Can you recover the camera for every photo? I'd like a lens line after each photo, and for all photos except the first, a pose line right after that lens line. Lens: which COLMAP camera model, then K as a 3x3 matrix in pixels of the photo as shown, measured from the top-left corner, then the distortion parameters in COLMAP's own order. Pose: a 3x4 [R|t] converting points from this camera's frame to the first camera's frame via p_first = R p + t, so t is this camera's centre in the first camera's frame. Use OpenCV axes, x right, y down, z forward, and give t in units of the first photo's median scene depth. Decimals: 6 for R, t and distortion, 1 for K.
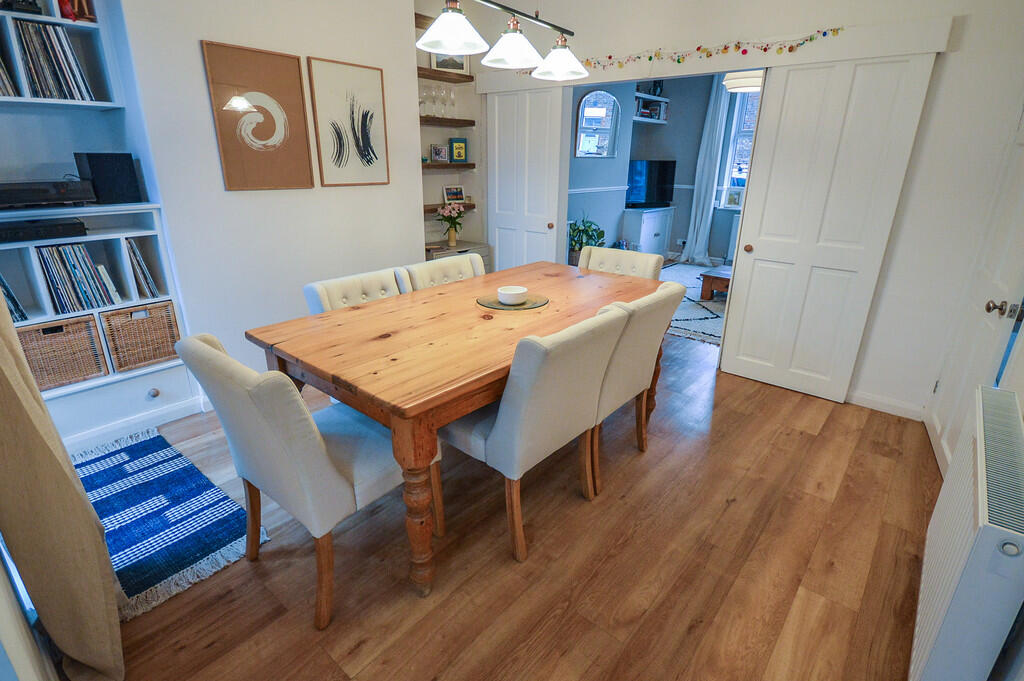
lens RADIAL K [[504.9, 0, 512.0], [0, 504.9, 340.5], [0, 0, 1]] dist [-0.001867, -0.001788]
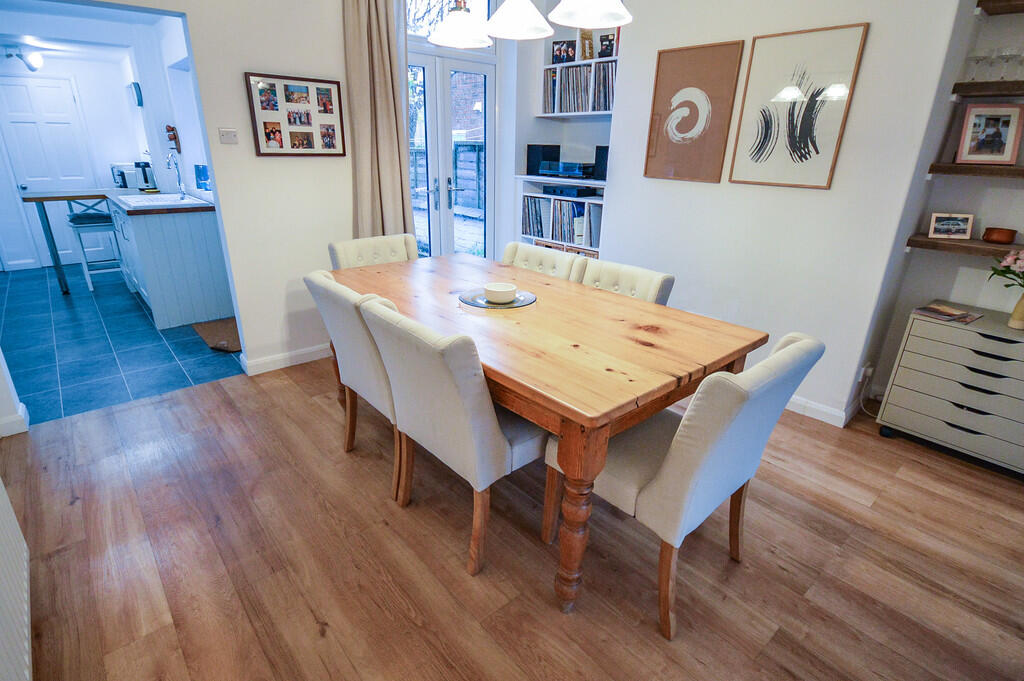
lens RADIAL K [[504.9, 0, 512.0], [0, 504.9, 340.5], [0, 0, 1]] dist [-0.001867, -0.001788]
pose [[-0.141519, 0.344690, -0.927988, 0.725533], [-0.354891, 0.857447, 0.372609, -0.303443], [0.924135, 0.382066, 0.000983, 0.868504]]
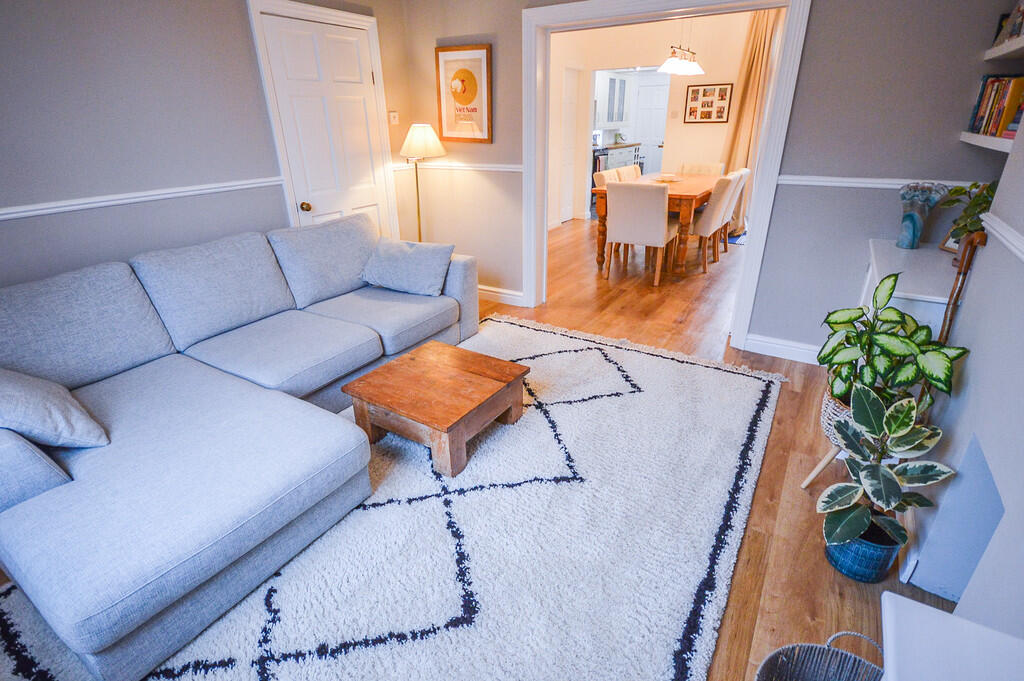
lens RADIAL K [[504.9, 0, 512.0], [0, 504.9, 340.5], [0, 0, 1]] dist [-0.001867, -0.001788]
pose [[-0.989055, 0.065119, -0.132400, 0.851833], [-0.043563, 0.728459, 0.683703, -0.890273], [0.140969, 0.681988, -0.717649, 2.505979]]
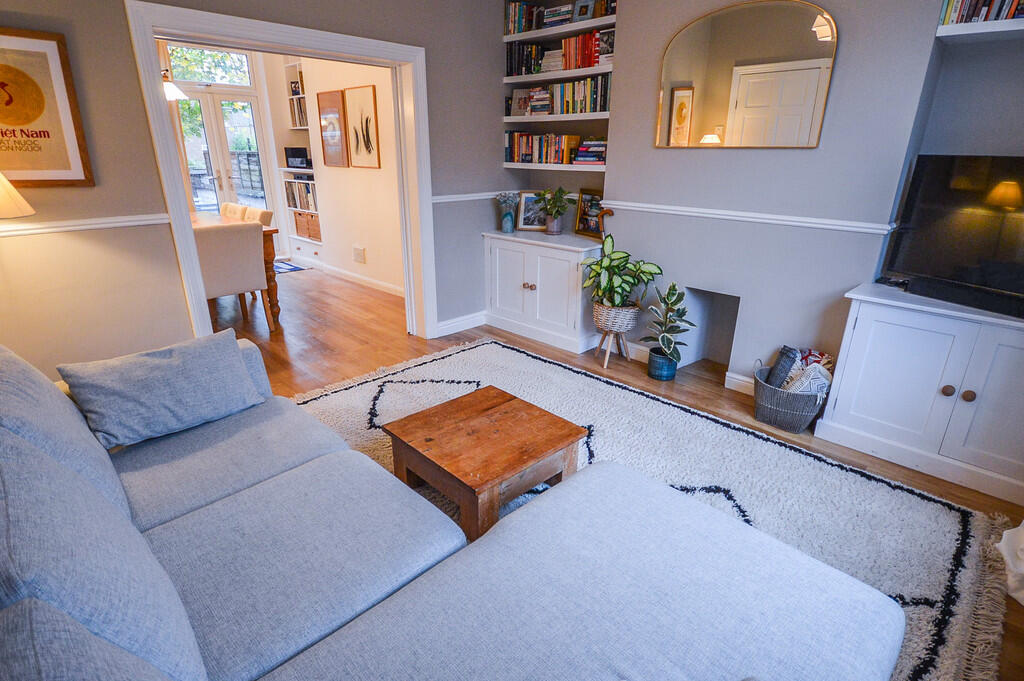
lens RADIAL K [[527.1, 0, 512.0], [0, 527.1, 340.5], [0, 0, 1]] dist [-0.002758, -0.001600]
pose [[-0.083512, 0.331634, -0.939705, 1.581515], [-0.344308, 0.875320, 0.339511, -0.662238], [0.935135, 0.351901, 0.041084, 1.874093]]
